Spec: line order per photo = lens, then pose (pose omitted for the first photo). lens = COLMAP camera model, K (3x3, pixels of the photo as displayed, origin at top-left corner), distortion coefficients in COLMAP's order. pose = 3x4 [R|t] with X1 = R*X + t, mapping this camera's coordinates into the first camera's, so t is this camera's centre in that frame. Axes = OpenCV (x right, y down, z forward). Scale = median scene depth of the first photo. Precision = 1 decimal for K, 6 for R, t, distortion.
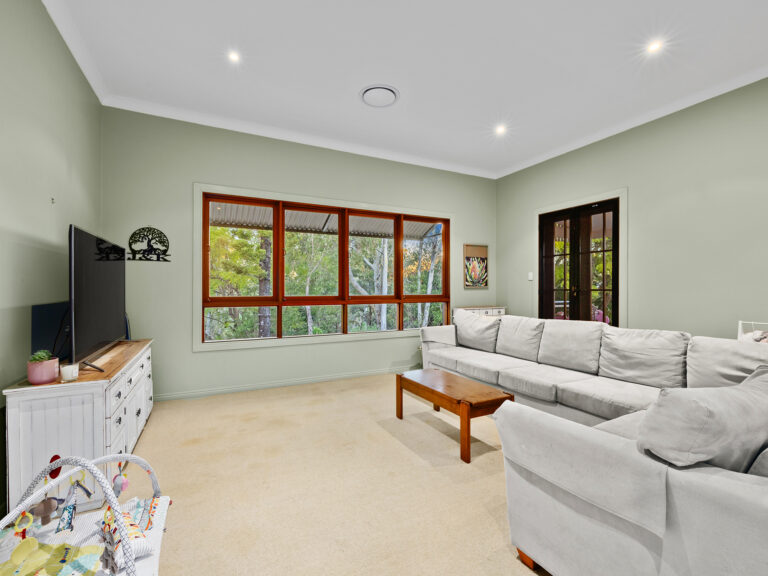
lens RADIAL K [[346.8, 0, 382.4], [0, 346.8, 286.9], [0, 0, 1]] dist [-0.001979, -0.000179]
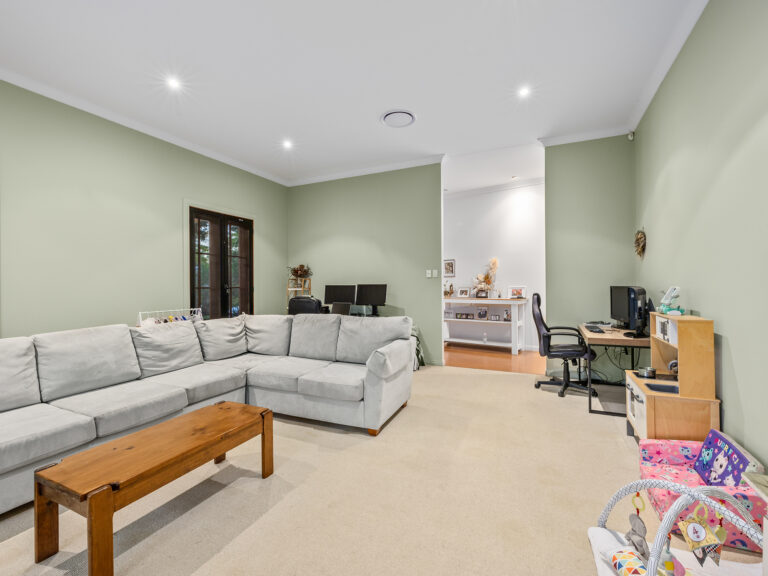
lens RADIAL K [[346.8, 0, 382.4], [0, 346.8, 286.9], [0, 0, 1]] dist [-0.001979, -0.000179]
pose [[-0.609922, -0.000456, 0.792461, -0.644538], [0.003281, 0.999990, 0.003100, 0.003636], [-0.792455, 0.004491, -0.609914, 1.270970]]
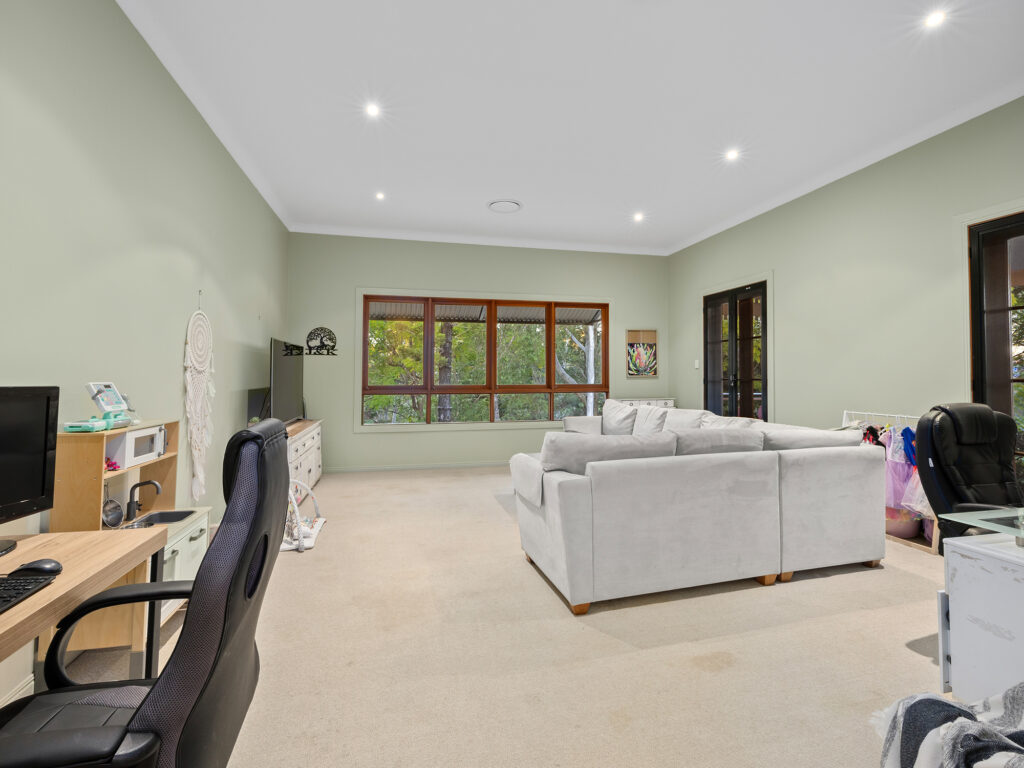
lens RADIAL K [[474.8, 0, 512.9], [0, 474.8, 357.4], [0, 0, 1]] dist [-0.001325, -0.000110]
pose [[0.973184, -0.010098, -0.229807, 0.275036], [0.001703, 0.999325, -0.036697, -0.004371], [0.230023, 0.035322, 0.972544, -0.350140]]
